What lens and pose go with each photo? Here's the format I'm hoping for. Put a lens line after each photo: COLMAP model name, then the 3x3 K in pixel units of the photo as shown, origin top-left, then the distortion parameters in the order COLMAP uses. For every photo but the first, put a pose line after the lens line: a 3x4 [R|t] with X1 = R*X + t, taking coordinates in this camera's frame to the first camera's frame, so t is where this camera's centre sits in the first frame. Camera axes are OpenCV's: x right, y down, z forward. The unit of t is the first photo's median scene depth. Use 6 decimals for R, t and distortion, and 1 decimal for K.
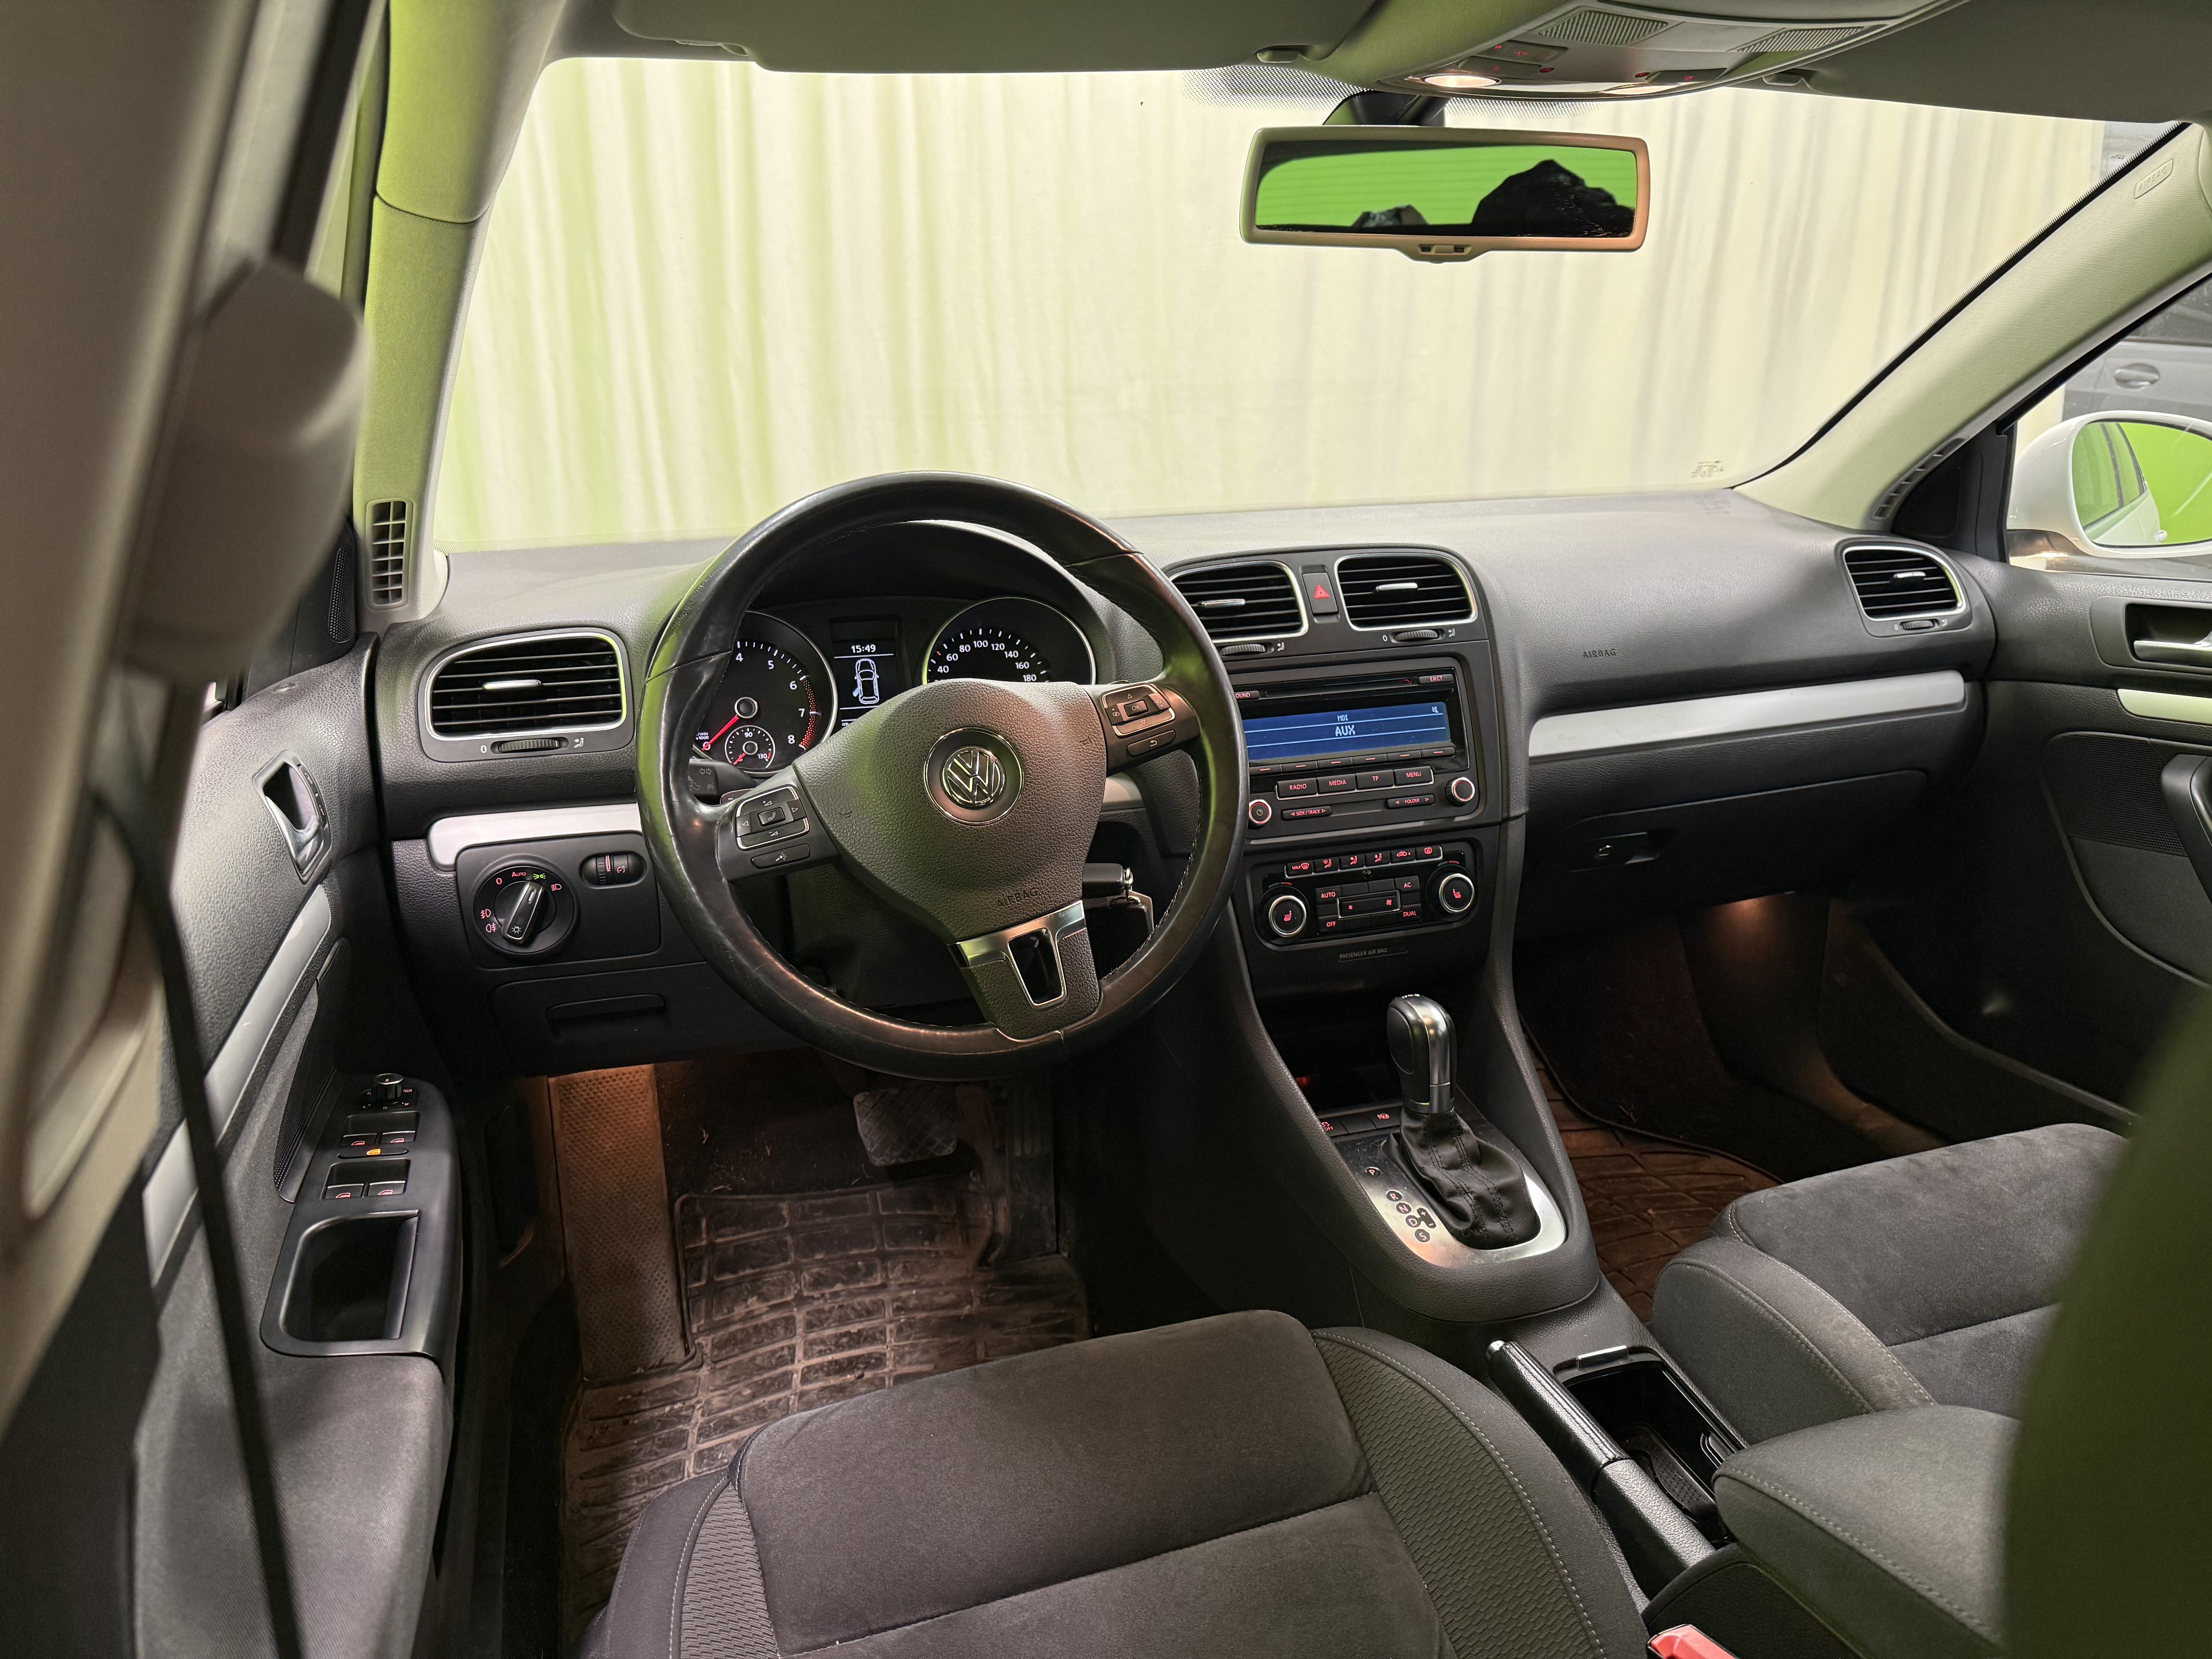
lens RADIAL K [[1546.0, 0, 1102.6], [0, 1546.0, 829.7], [0, 0, 1]] dist [0.001010, -0.006293]
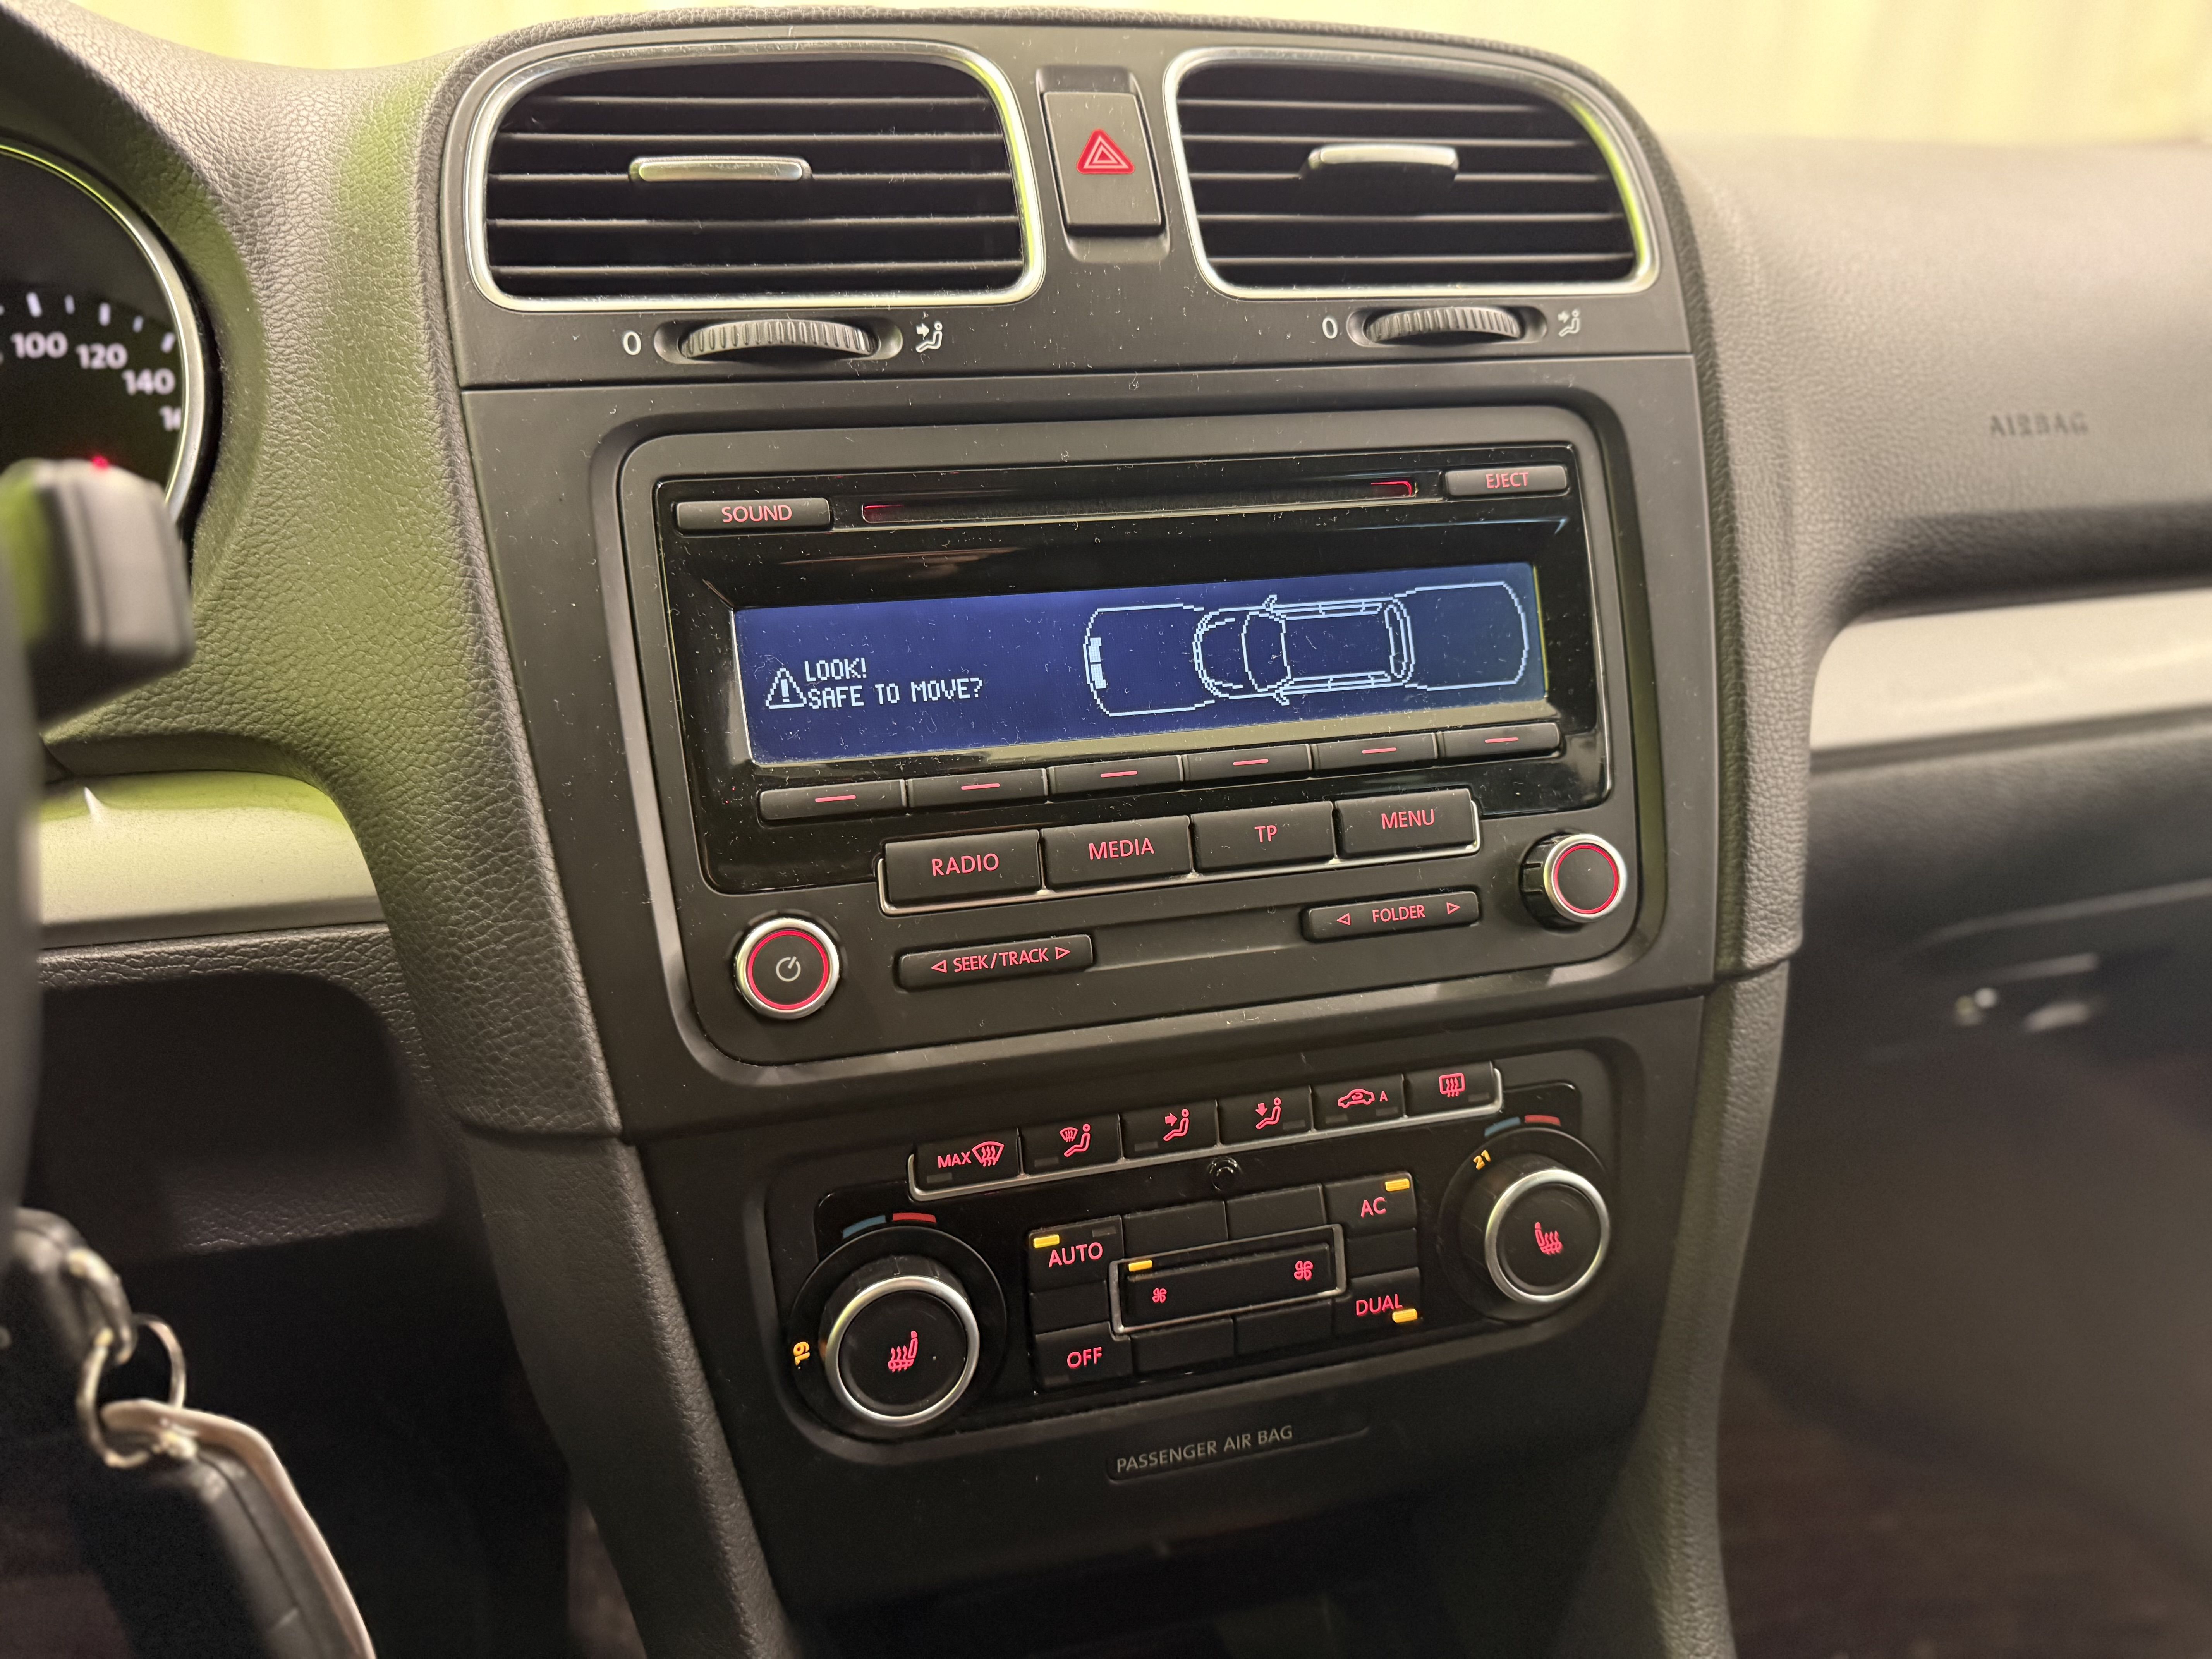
lens RADIAL K [[1546.0, 0, 1117.4], [0, 1546.0, 828.3], [0, 0, 1]] dist [0.001010, -0.006293]
pose [[0.998630, 0.030971, -0.042184, 0.159420], [-0.028436, 0.997829, 0.059407, -0.048966], [0.043932, -0.058126, 0.997342, 0.715045]]
